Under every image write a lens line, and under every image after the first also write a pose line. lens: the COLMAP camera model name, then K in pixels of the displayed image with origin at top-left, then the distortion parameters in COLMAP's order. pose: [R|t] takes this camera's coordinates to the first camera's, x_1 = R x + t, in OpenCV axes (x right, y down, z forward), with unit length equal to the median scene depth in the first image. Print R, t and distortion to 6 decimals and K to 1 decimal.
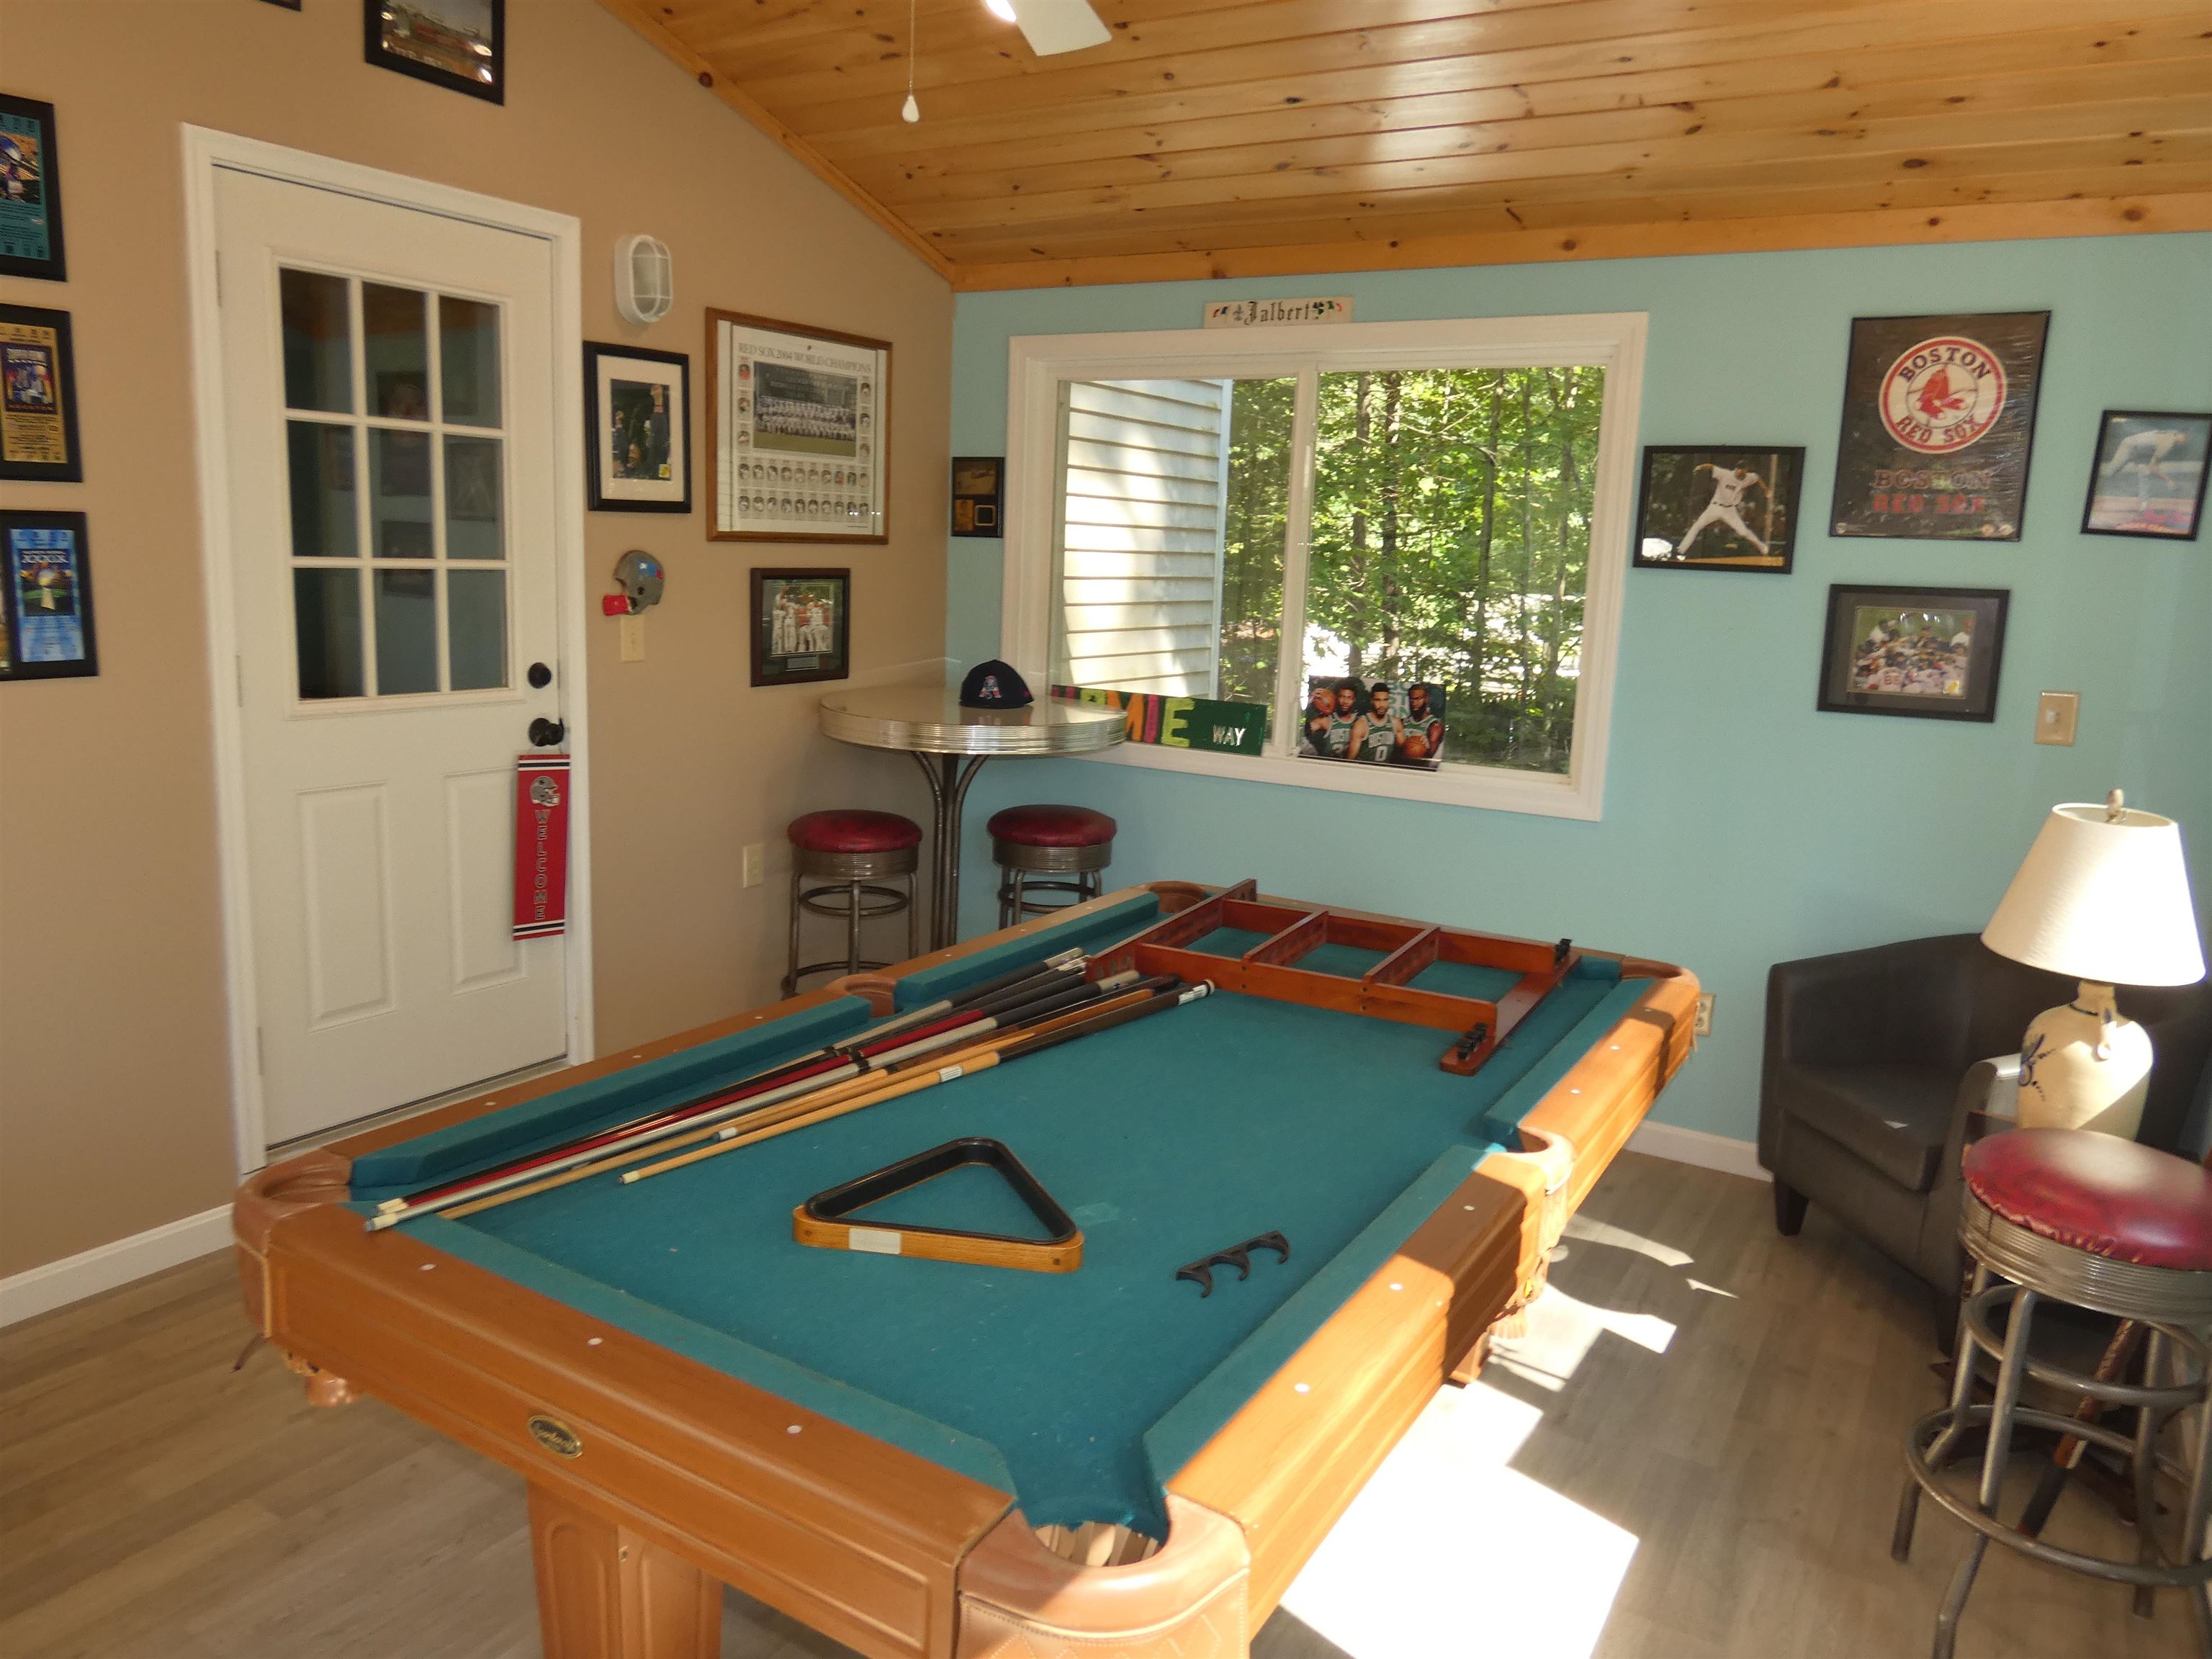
lens RADIAL K [[1572.3, 0, 1114.1], [0, 1572.3, 826.5], [0, 0, 1]] dist [-0.035217, -0.003078]
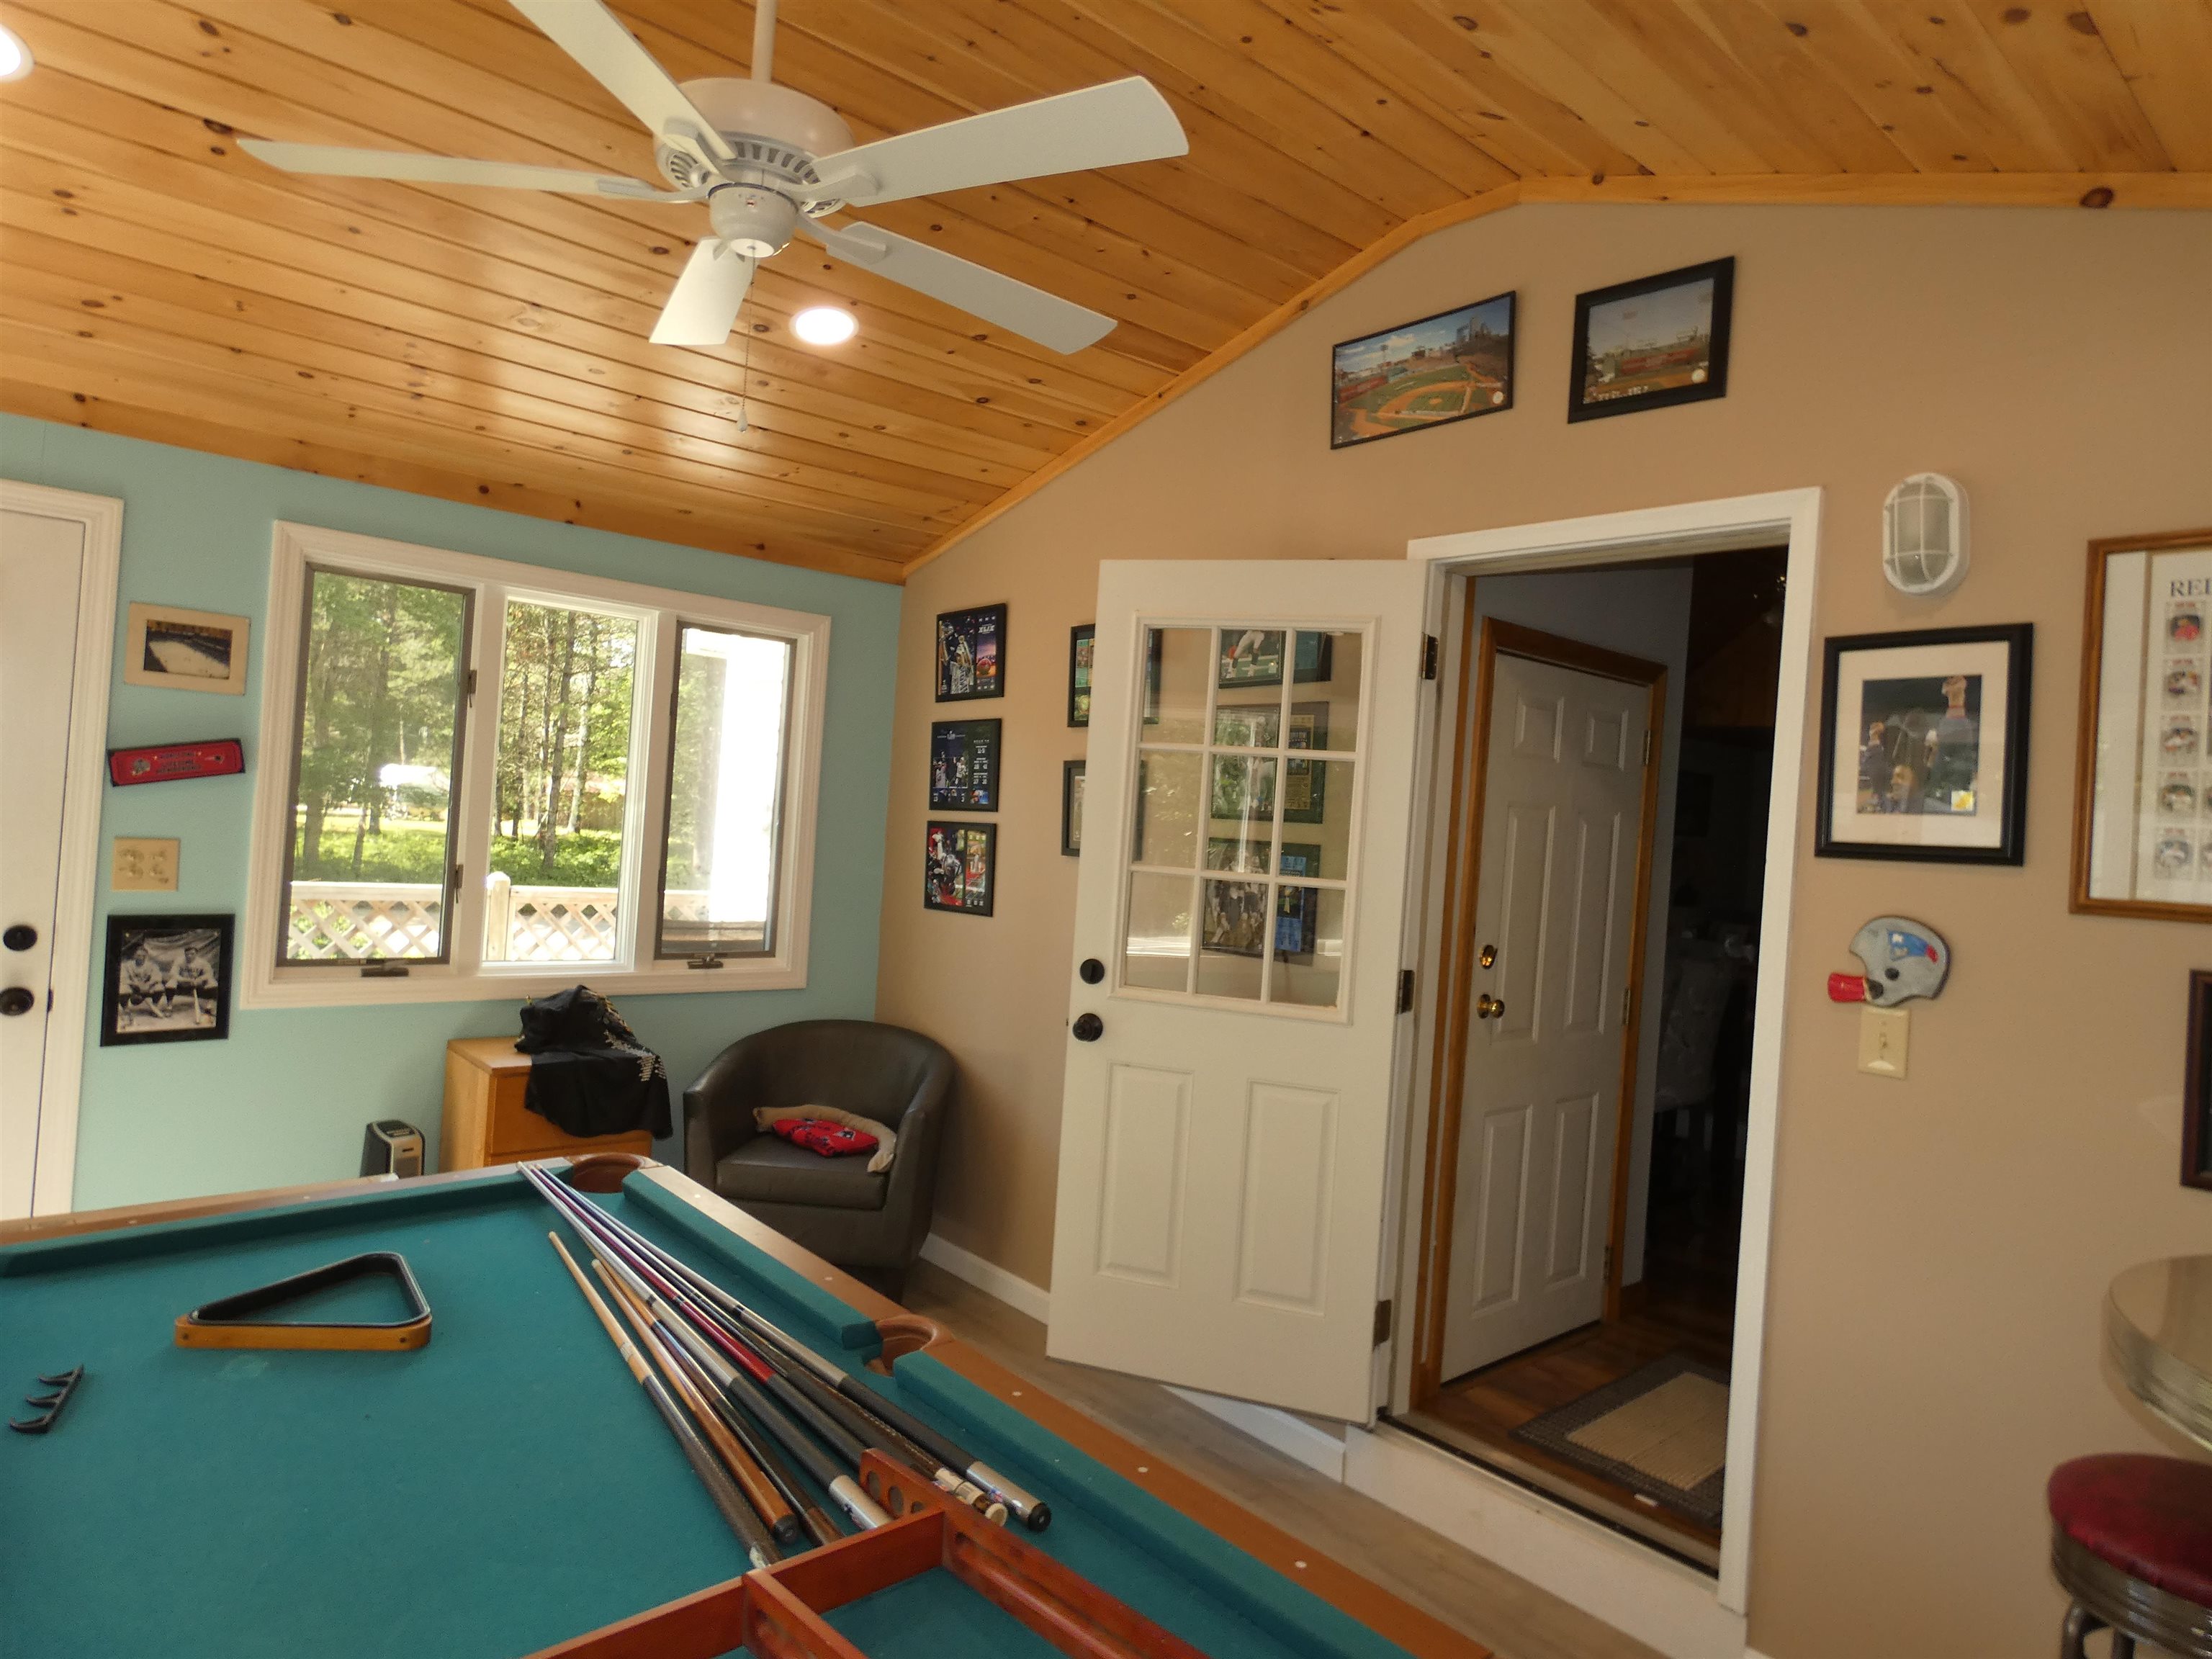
lens RADIAL K [[1322.6, 0, 1117.8], [0, 1322.6, 829.3], [0, 0, 1]] dist [-0.004504, -0.000106]
pose [[-0.269762, -0.055716, -0.961314, 0.350225], [-0.247665, 0.968754, 0.013352, -0.136310], [0.930532, 0.241686, -0.275132, 0.834213]]
